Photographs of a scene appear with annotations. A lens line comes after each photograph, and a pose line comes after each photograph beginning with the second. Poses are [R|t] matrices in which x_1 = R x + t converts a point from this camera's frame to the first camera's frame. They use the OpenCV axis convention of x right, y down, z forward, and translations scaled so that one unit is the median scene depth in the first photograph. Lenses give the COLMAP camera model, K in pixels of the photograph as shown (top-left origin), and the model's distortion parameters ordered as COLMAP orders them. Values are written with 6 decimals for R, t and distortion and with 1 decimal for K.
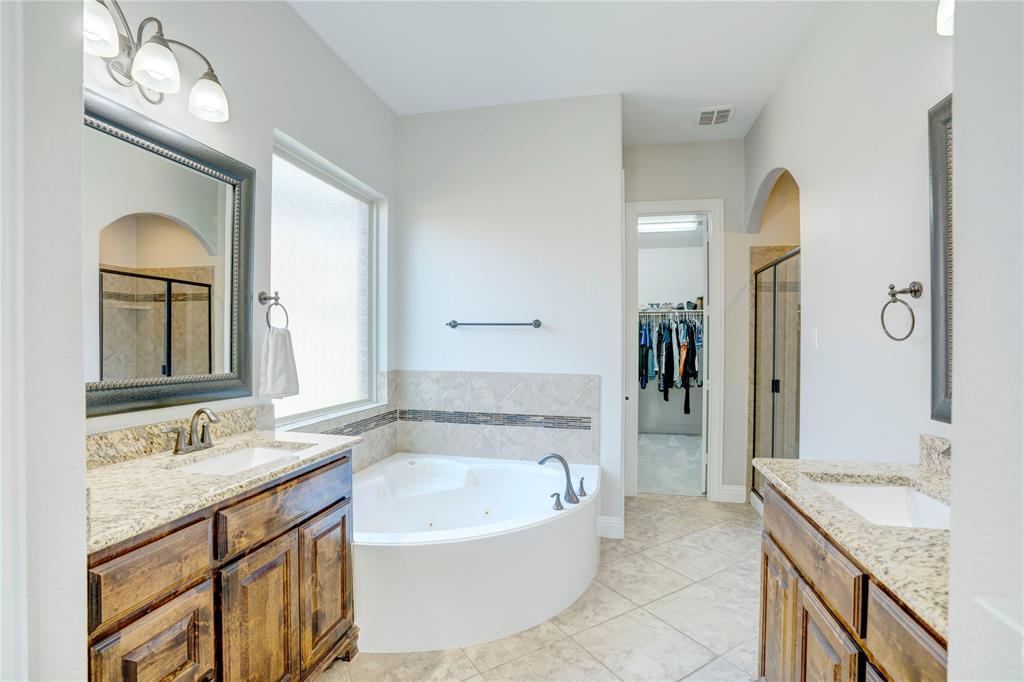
lens RADIAL K [[480.9, 0, 507.9], [0, 480.9, 342.9], [0, 0, 1]] dist [-0.046606, 0.000856]
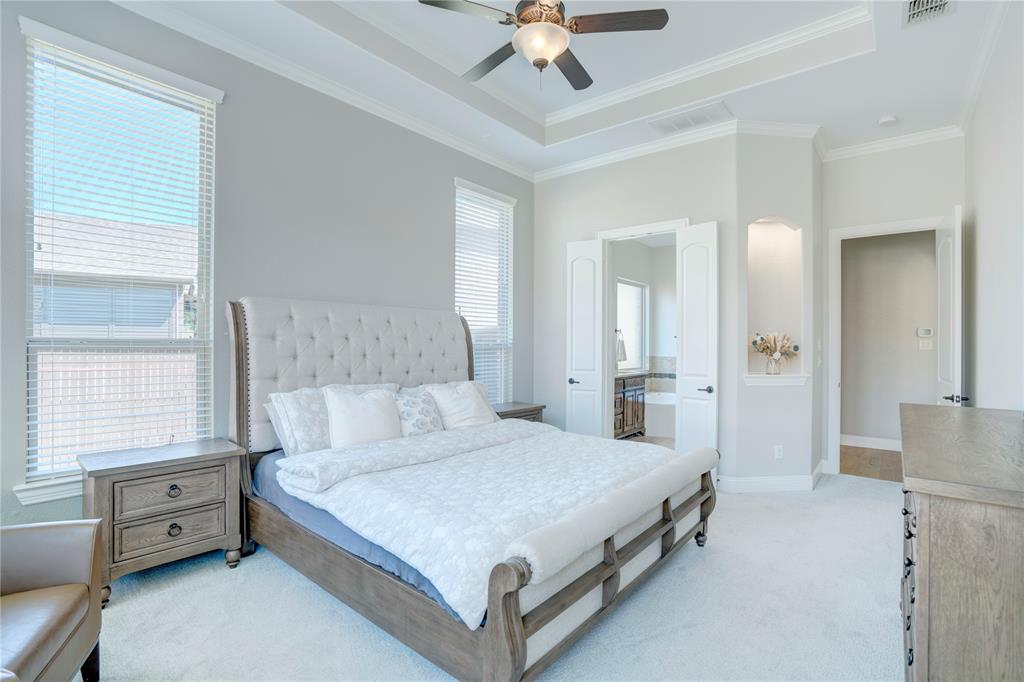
lens RADIAL K [[480.9, 0, 507.9], [0, 480.9, 342.9], [0, 0, 1]] dist [-0.046606, 0.000856]
pose [[0.891579, 0.002551, -0.452858, 0.208849], [-0.004550, 0.999984, -0.003325, 0.003451], [0.452843, 0.005025, 0.891576, -1.484281]]
